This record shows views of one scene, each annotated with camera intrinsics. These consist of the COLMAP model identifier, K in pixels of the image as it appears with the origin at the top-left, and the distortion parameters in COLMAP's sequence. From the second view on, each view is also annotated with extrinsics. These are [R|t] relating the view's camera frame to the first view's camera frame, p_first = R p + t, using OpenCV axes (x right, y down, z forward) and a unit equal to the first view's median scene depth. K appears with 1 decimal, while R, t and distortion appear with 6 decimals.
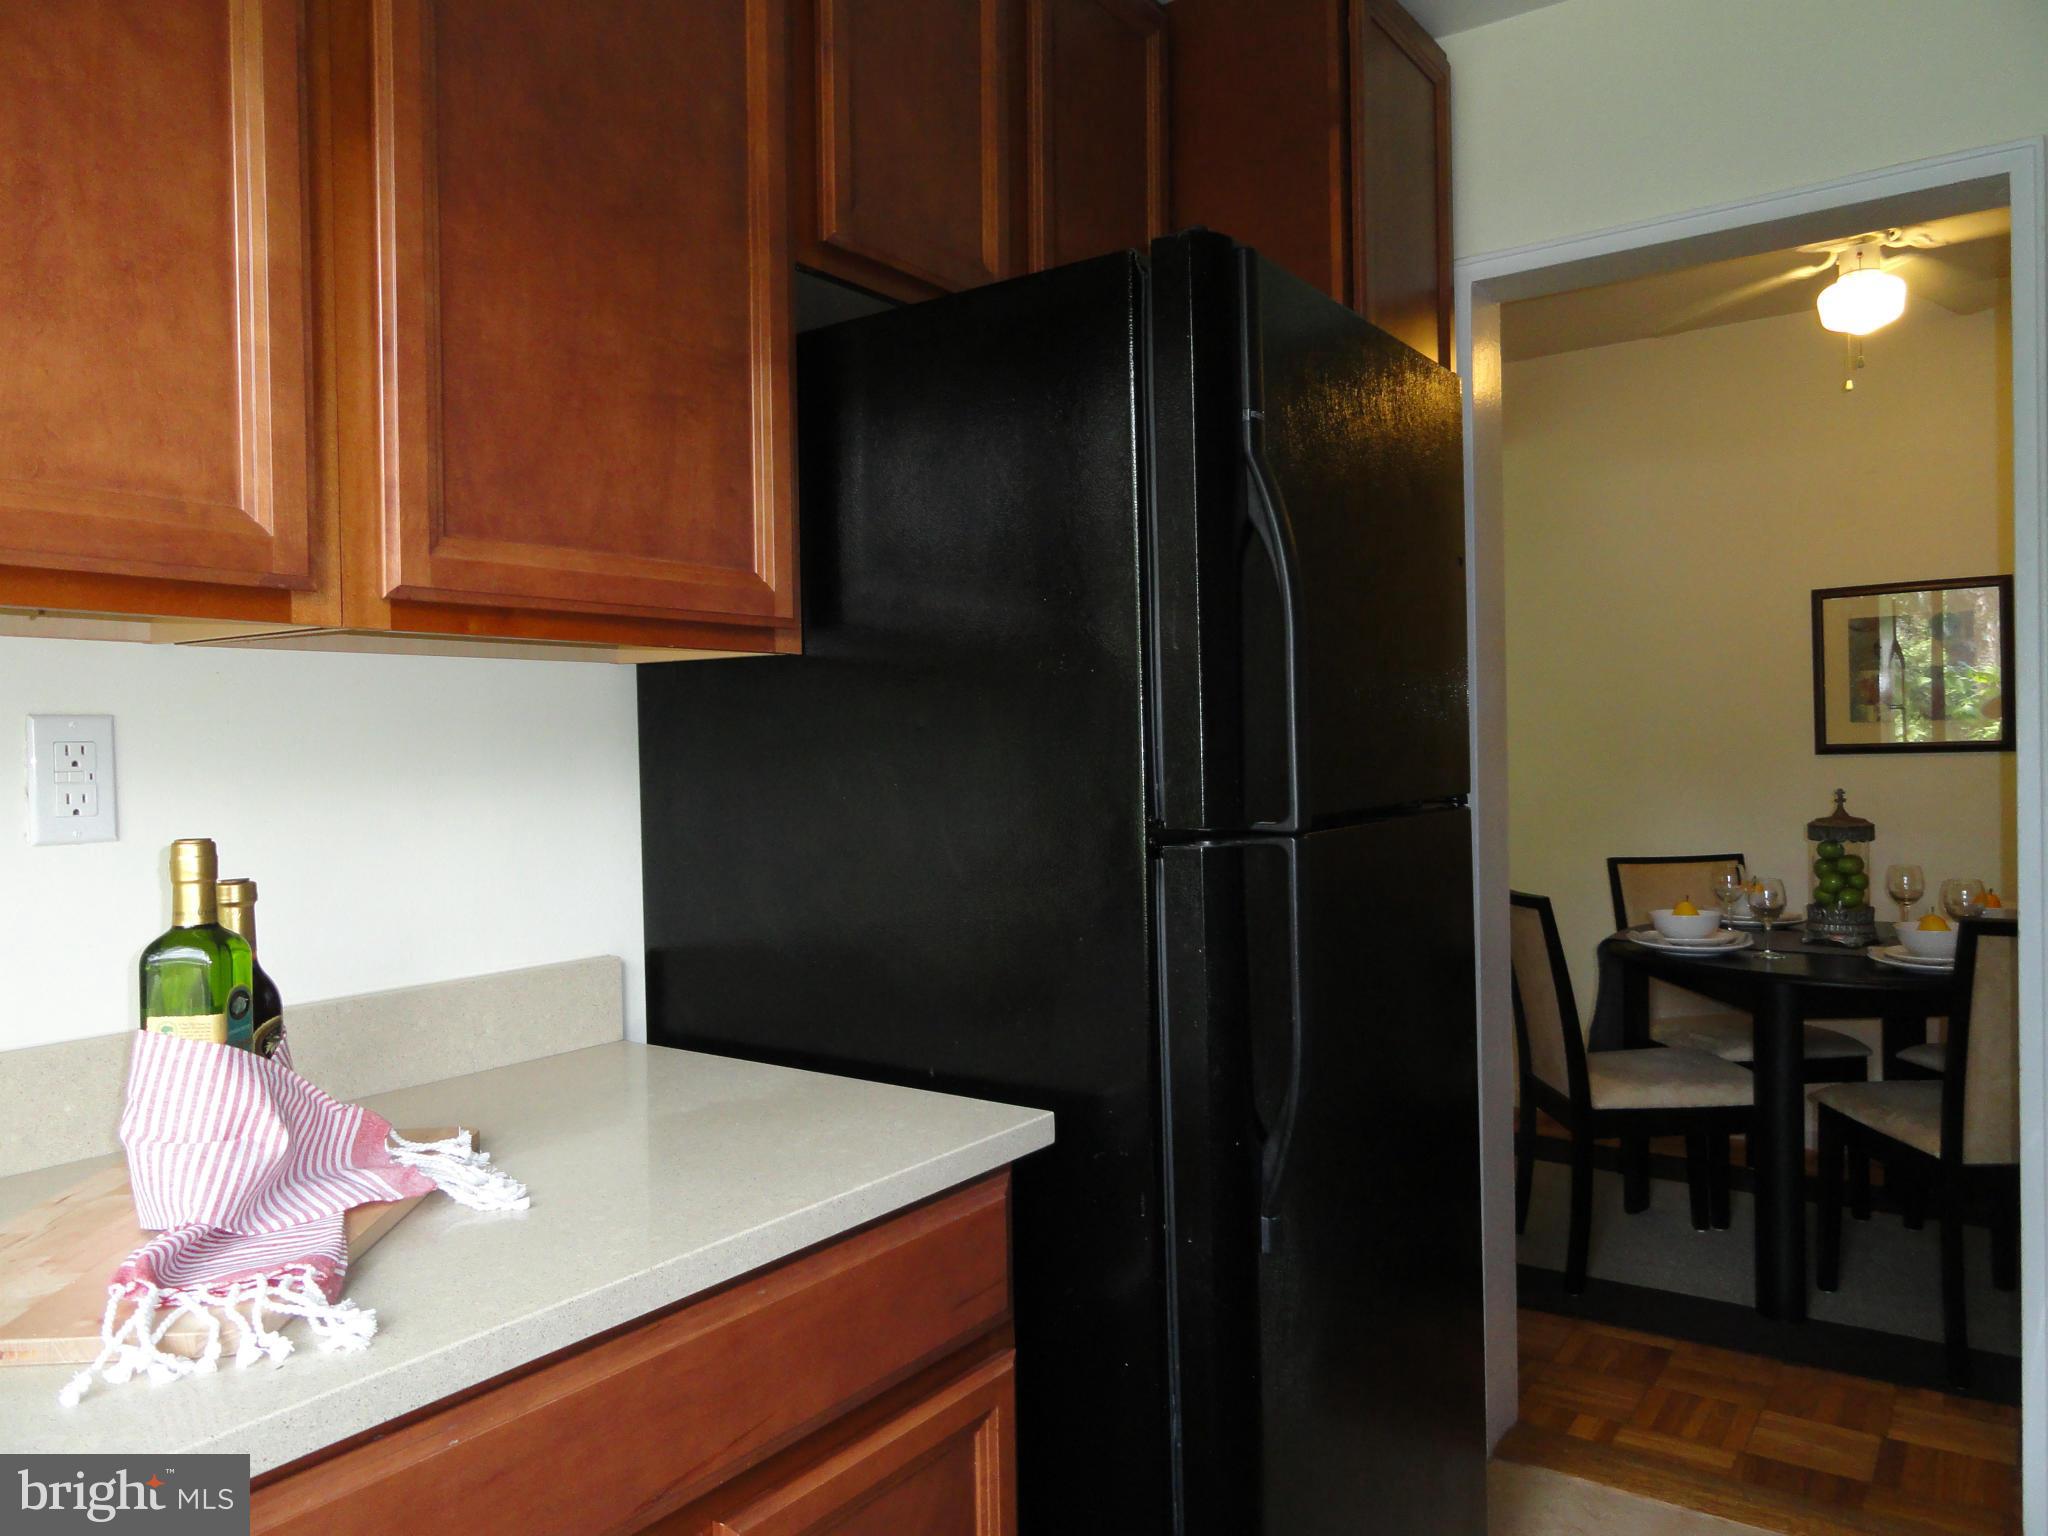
lens RADIAL K [[1440.5, 0, 1028.0], [0, 1440.5, 763.0], [0, 0, 1]] dist [-0.003510, 0.004442]
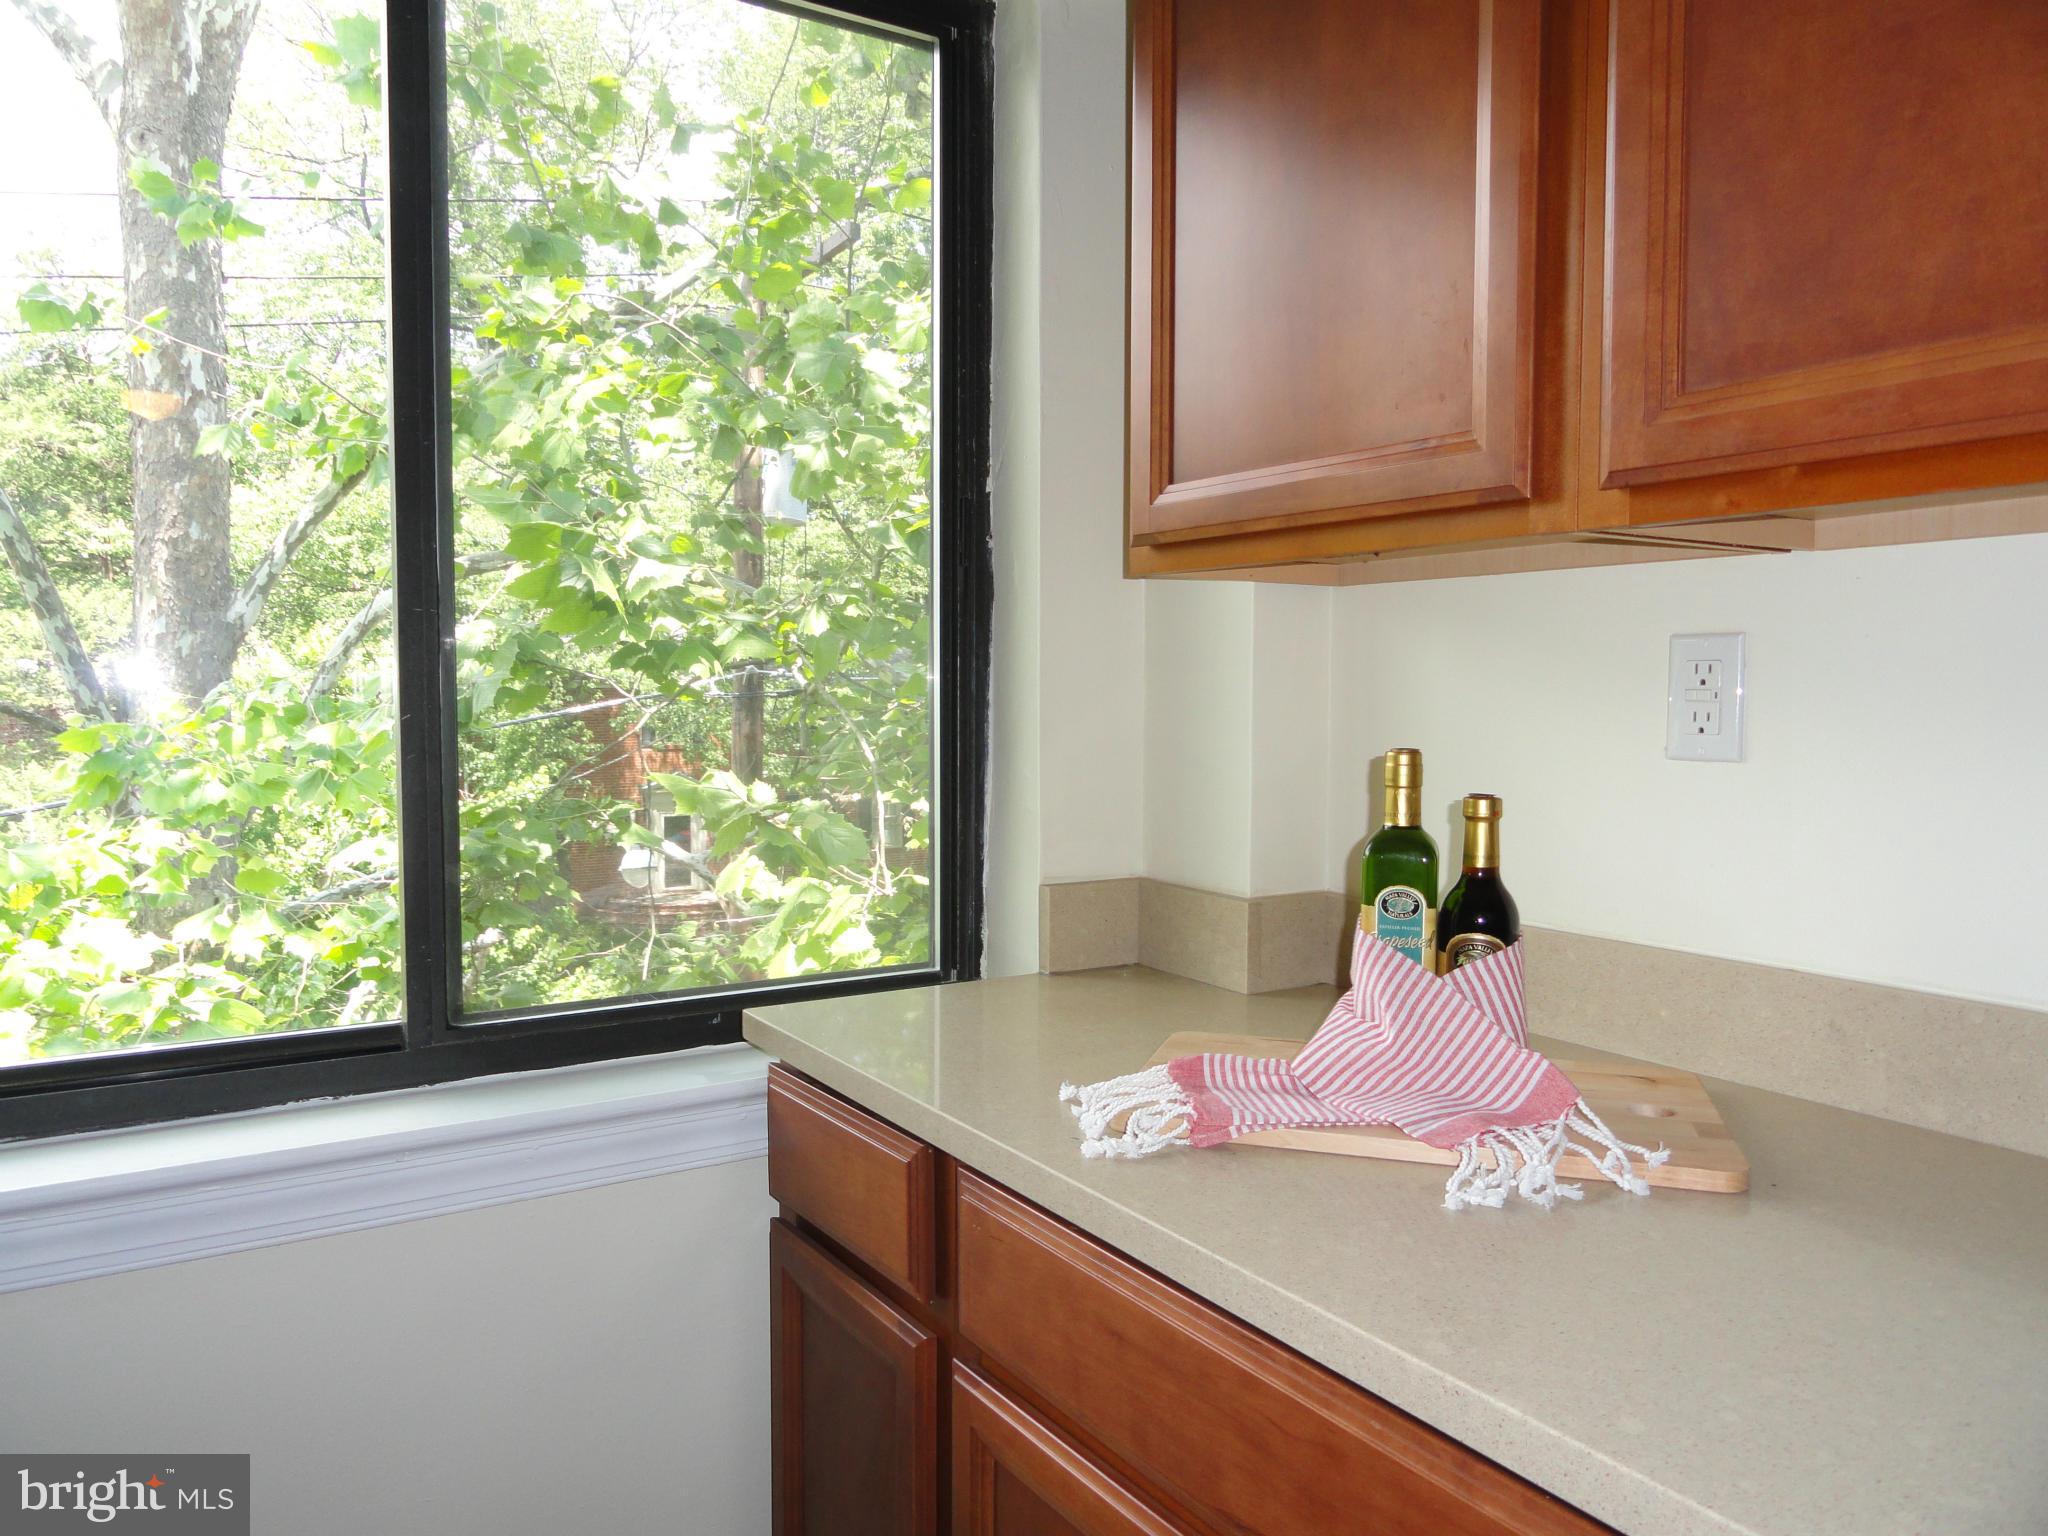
lens RADIAL K [[1440.5, 0, 1027.3], [0, 1440.5, 765.9], [0, 0, 1]] dist [-0.003510, 0.004442]
pose [[-0.378110, 0.062344, -0.923659, 0.464257], [-0.015108, 0.997181, 0.073491, -0.008189], [0.925637, 0.041743, -0.376103, 0.975787]]
